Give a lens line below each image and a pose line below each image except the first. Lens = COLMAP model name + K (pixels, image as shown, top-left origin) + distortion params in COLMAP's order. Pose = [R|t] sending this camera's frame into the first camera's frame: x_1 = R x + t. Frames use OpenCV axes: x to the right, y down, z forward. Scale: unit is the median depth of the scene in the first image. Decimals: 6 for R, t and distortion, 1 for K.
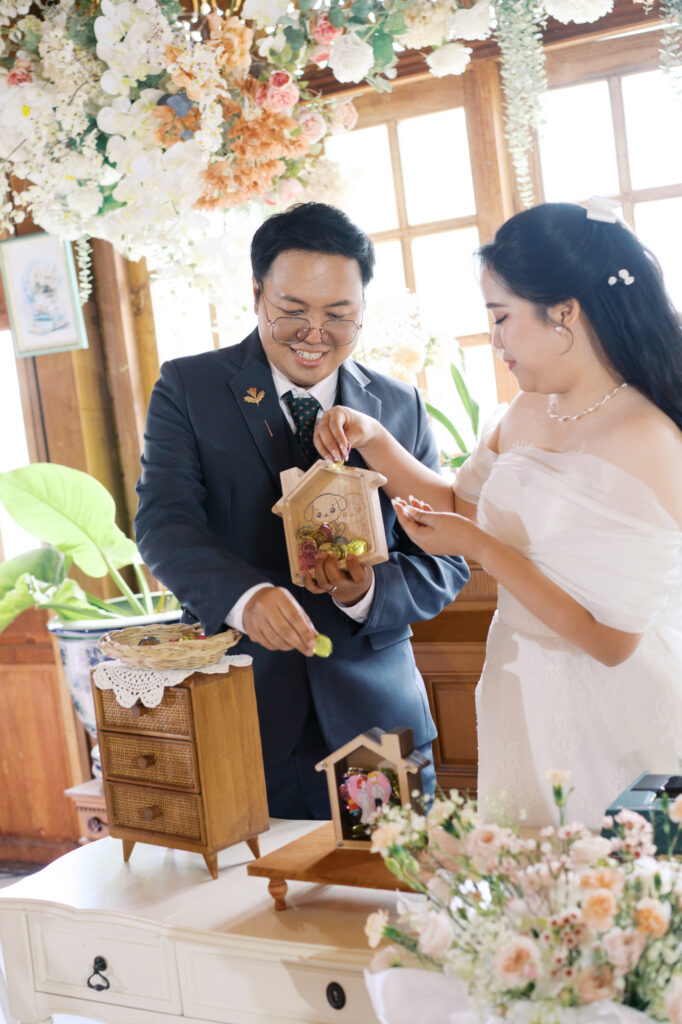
lens RADIAL K [[1599.8, 0, 341.4], [0, 1599.8, 520.6], [0, 0, 1]] dist [-0.001680, 0.000000]
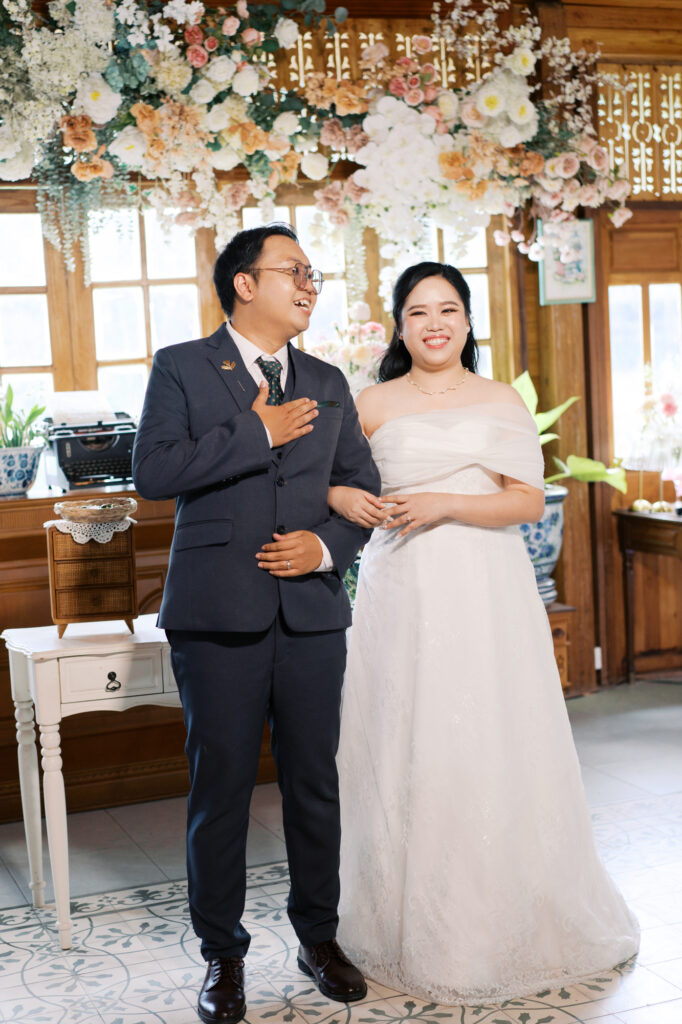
lens RADIAL K [[1599.8, 0, 333.4], [0, 1599.8, 525.0], [0, 0, 1]] dist [-0.001680, 0.000000]
pose [[0.603258, 0.005867, 0.797524, -0.920838], [0.058218, 0.996981, -0.051371, 0.134787], [-0.795418, 0.077420, 0.601096, -0.199569]]
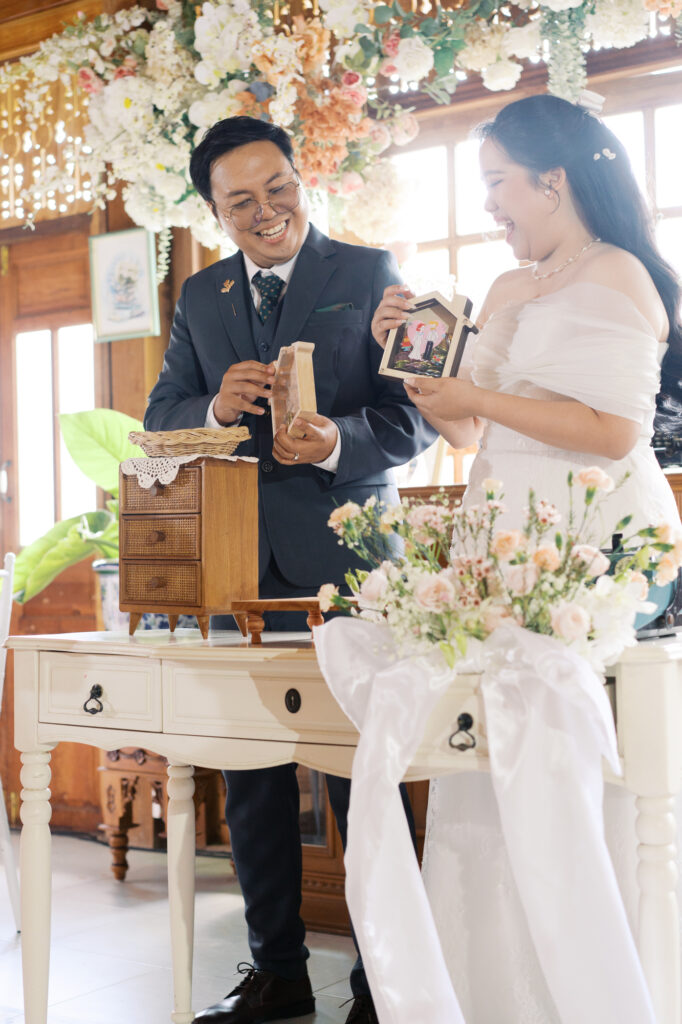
lens RADIAL K [[1599.8, 0, 342.9], [0, 1599.8, 534.9], [0, 0, 1]] dist [-0.001680, 0.000000]
pose [[0.993942, 0.098304, -0.049149, 0.044465], [-0.103139, 0.988774, -0.108113, 0.171511], [0.037969, 0.112528, 0.992923, -0.093210]]
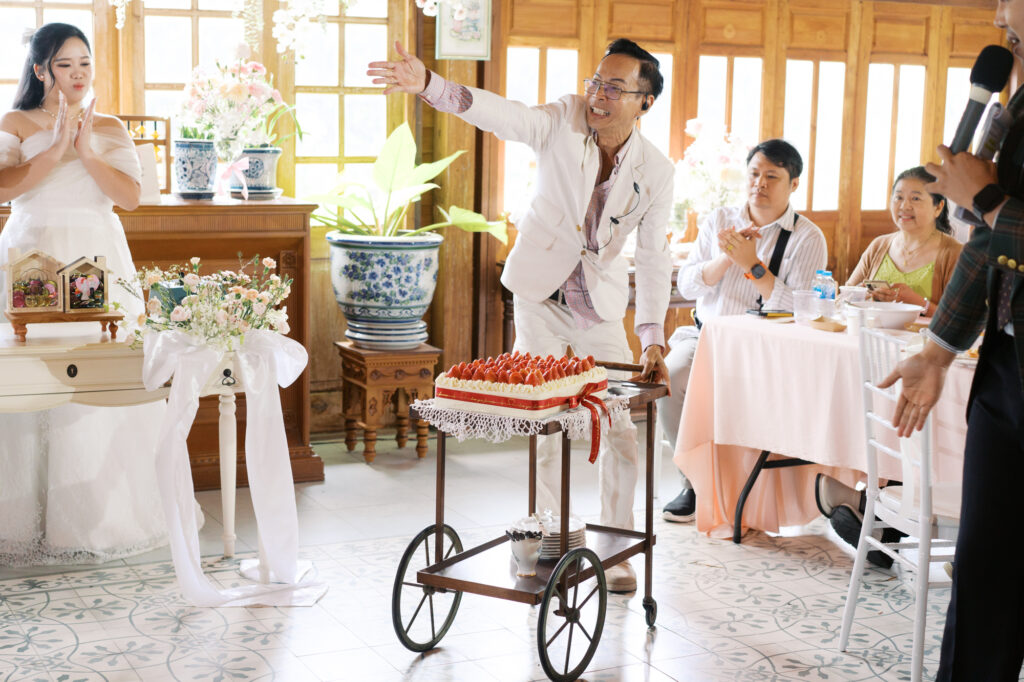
lens RADIAL K [[1599.8, 0, 518.1], [0, 1599.8, 332.7], [0, 0, 1]] dist [-0.001680, 0.000000]
pose [[0.515465, 0.014408, 0.856790, -0.896720], [-0.003220, 0.999884, -0.014877, 0.157525], [-0.856905, 0.004910, 0.515452, -0.374285]]
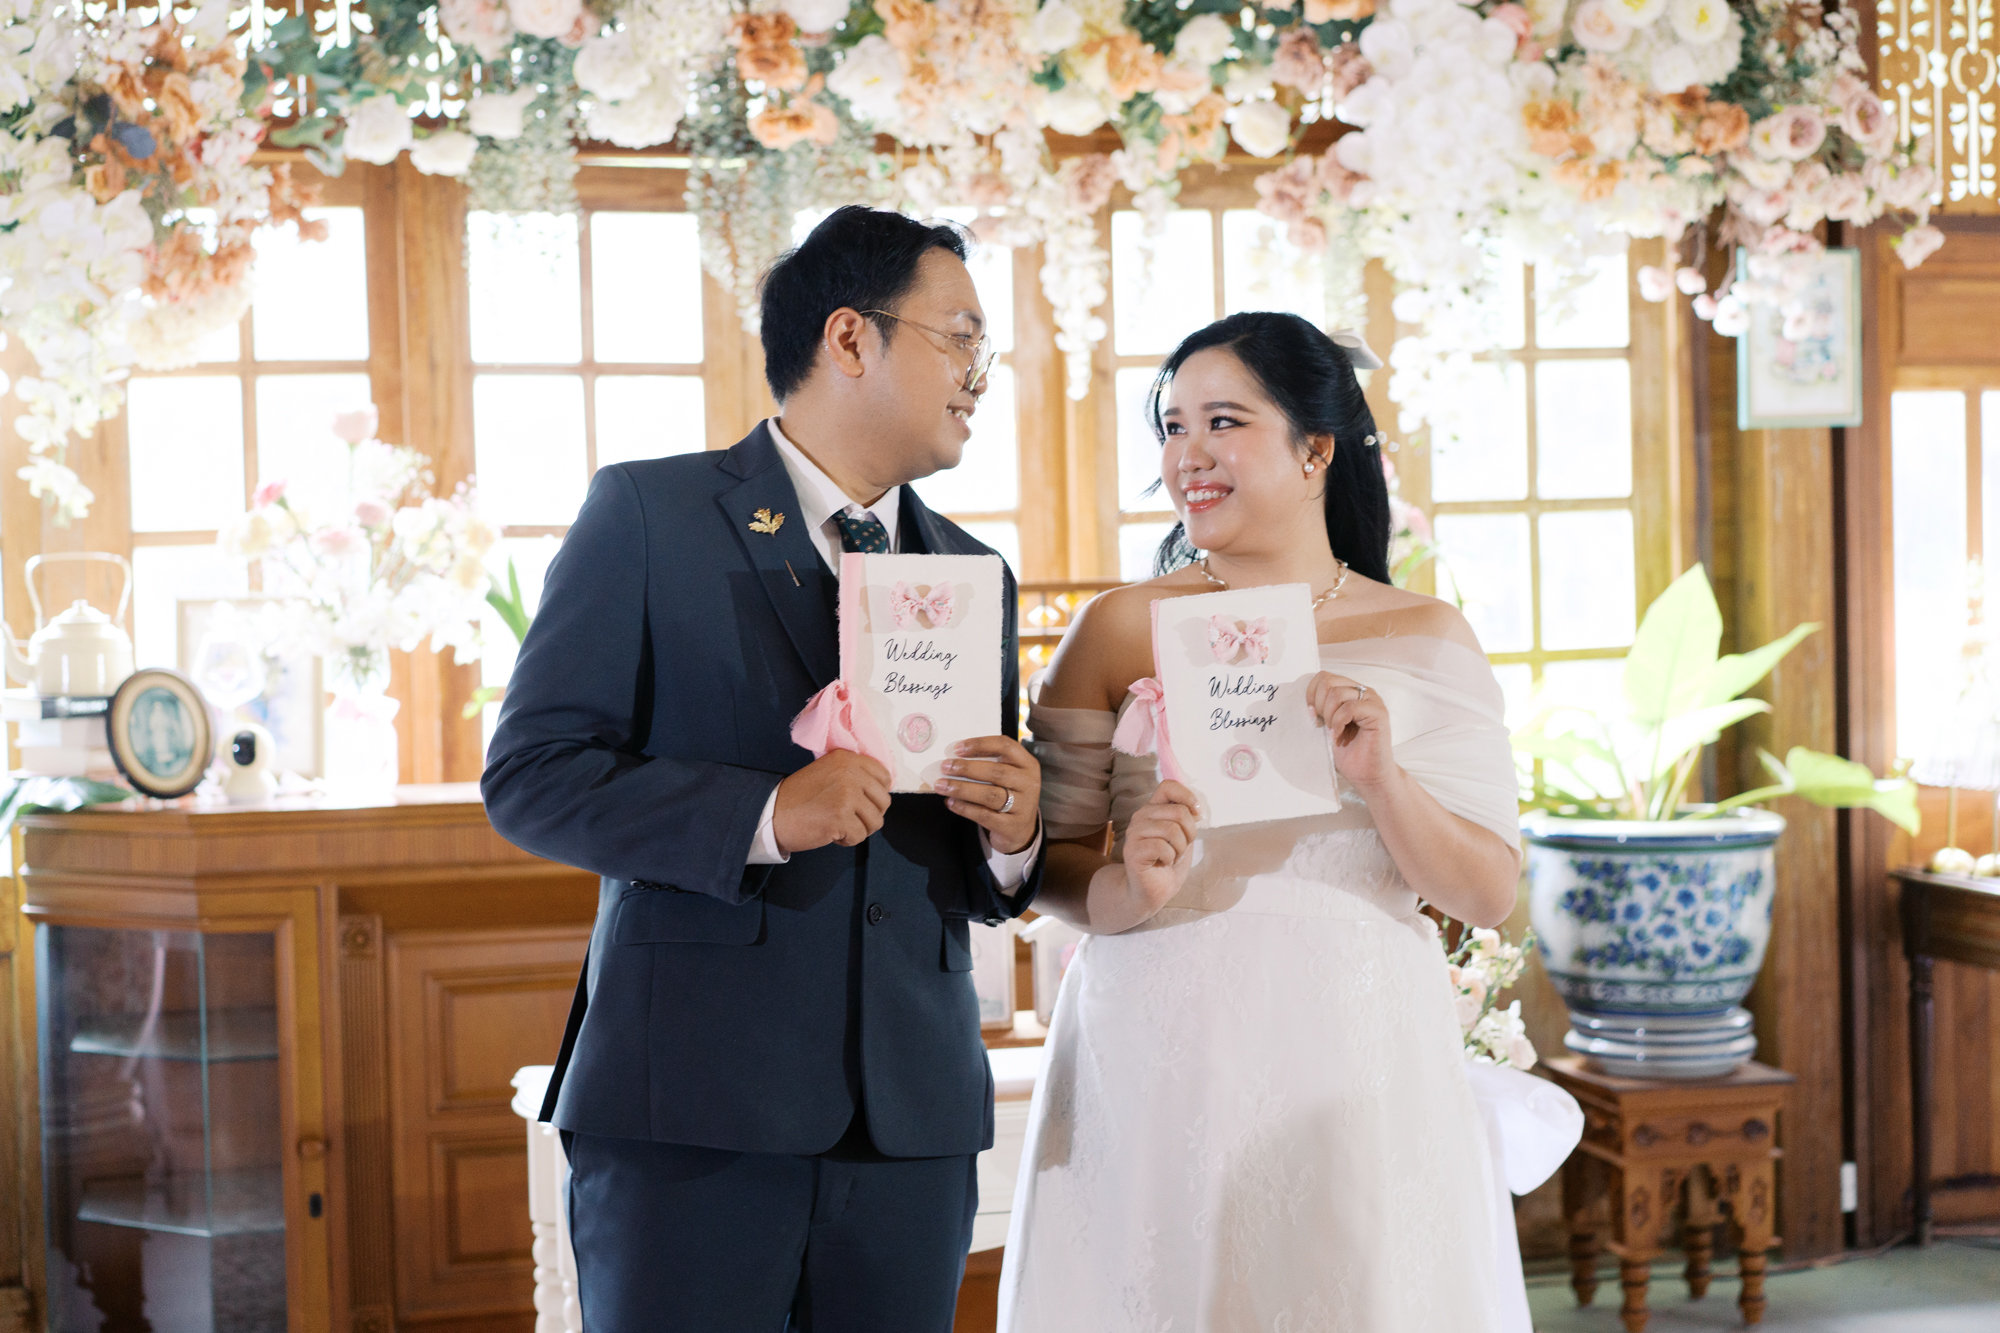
lens RADIAL K [[3124.6, 0, 1003.1], [0, 3124.6, 662.9], [0, 0, 1]] dist [-0.001680, 0.000000]
pose [[0.695618, 0.078841, 0.714073, -0.791168], [0.009302, 0.992888, -0.118686, 0.126421], [-0.718352, 0.089203, 0.689937, -0.174667]]
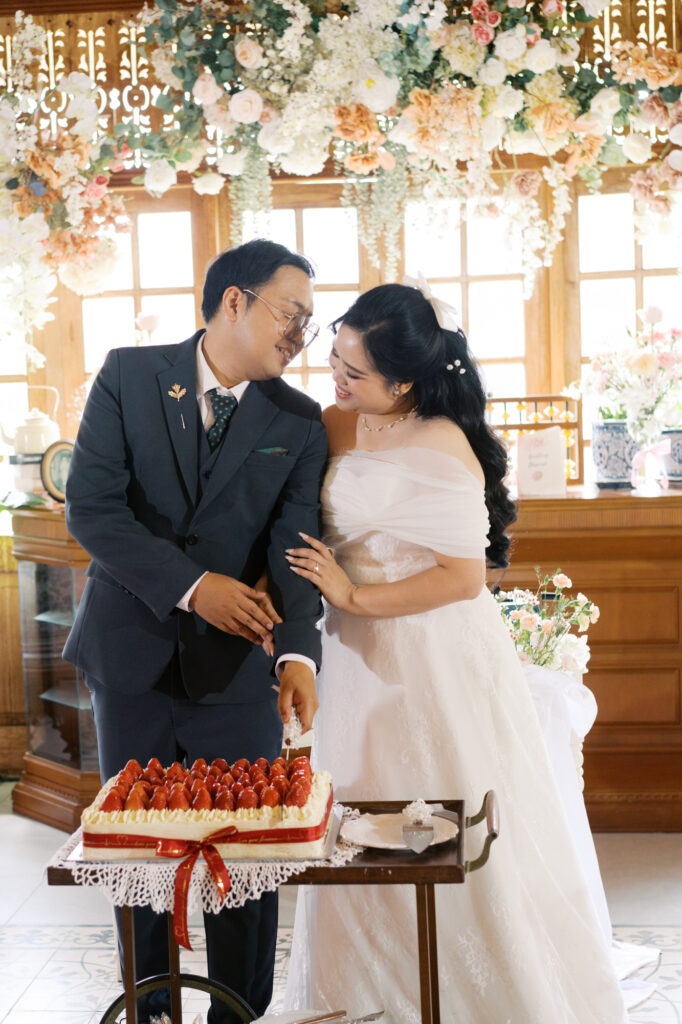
lens RADIAL K [[1599.8, 0, 343.3], [0, 1599.8, 525.8], [0, 0, 1]] dist [-0.001680, 0.000000]
pose [[0.892847, 0.049900, 0.447587, -0.487825], [-0.032911, 0.998415, -0.045659, 0.099304], [-0.449155, 0.026036, 0.893074, -0.399149]]
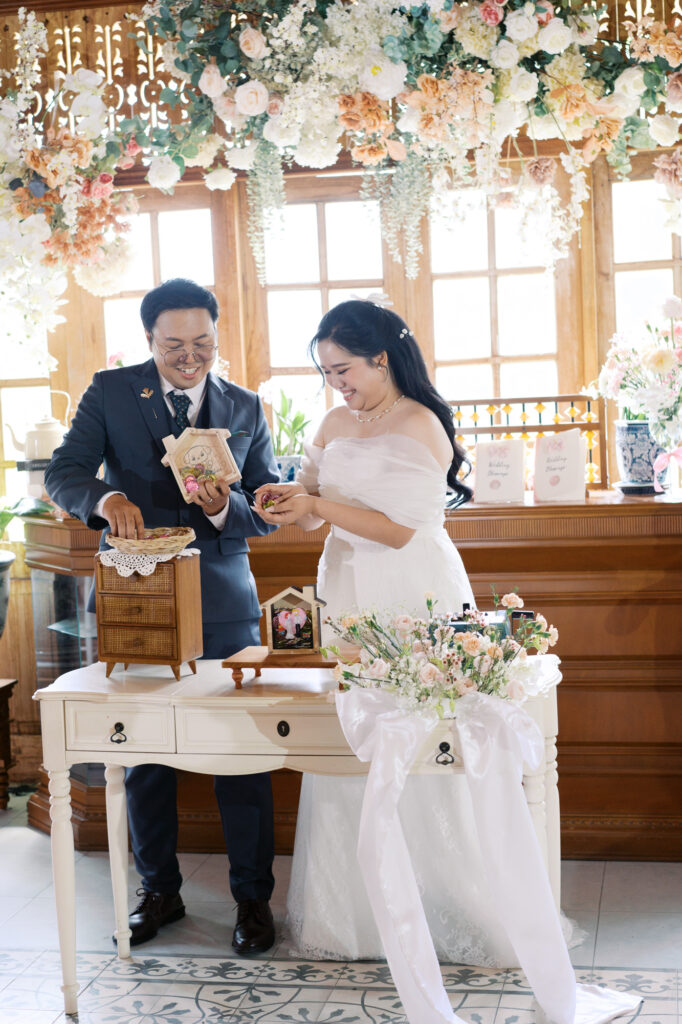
lens RADIAL K [[1599.8, 0, 342.3], [0, 1599.8, 515.3], [0, 0, 1]] dist [-0.001680, 0.000000]
pose [[0.935772, 0.047890, 0.349340, -0.329735], [-0.035325, 0.998482, -0.042254, 0.075864], [-0.350833, 0.027200, 0.936043, -0.400147]]
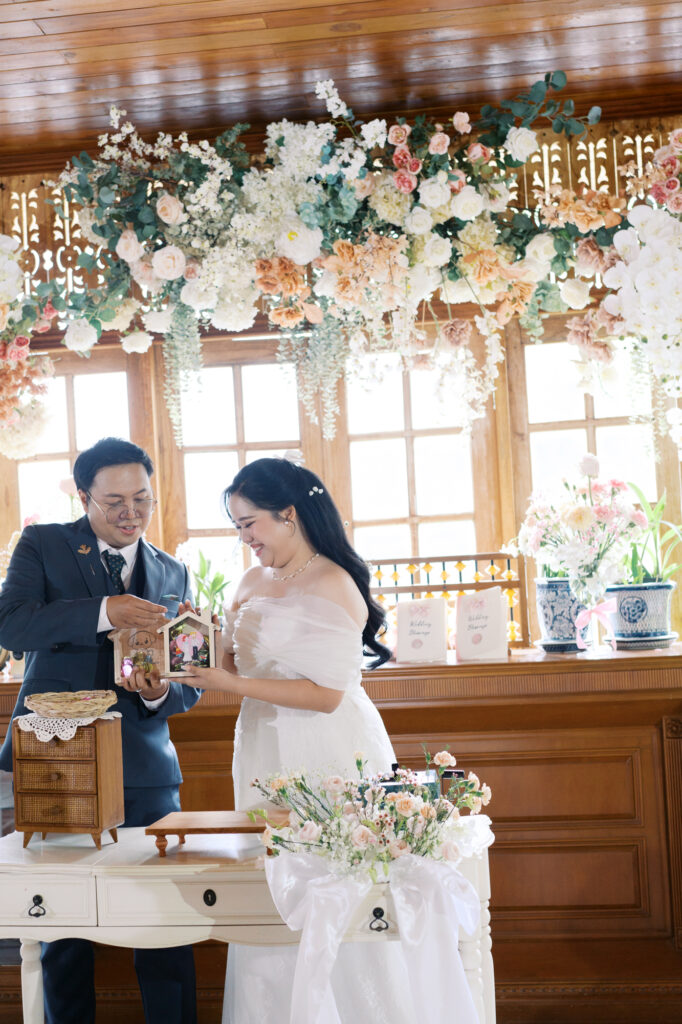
lens RADIAL K [[1599.8, 0, 342.3], [0, 1599.8, 515.1], [0, 0, 1]] dist [-0.001680, 0.000000]
pose [[0.914102, 0.076924, 0.398121, -0.337408], [-0.018597, 0.988761, -0.148346, 0.081673], [-0.405058, 0.128199, 0.905259, -0.382679]]
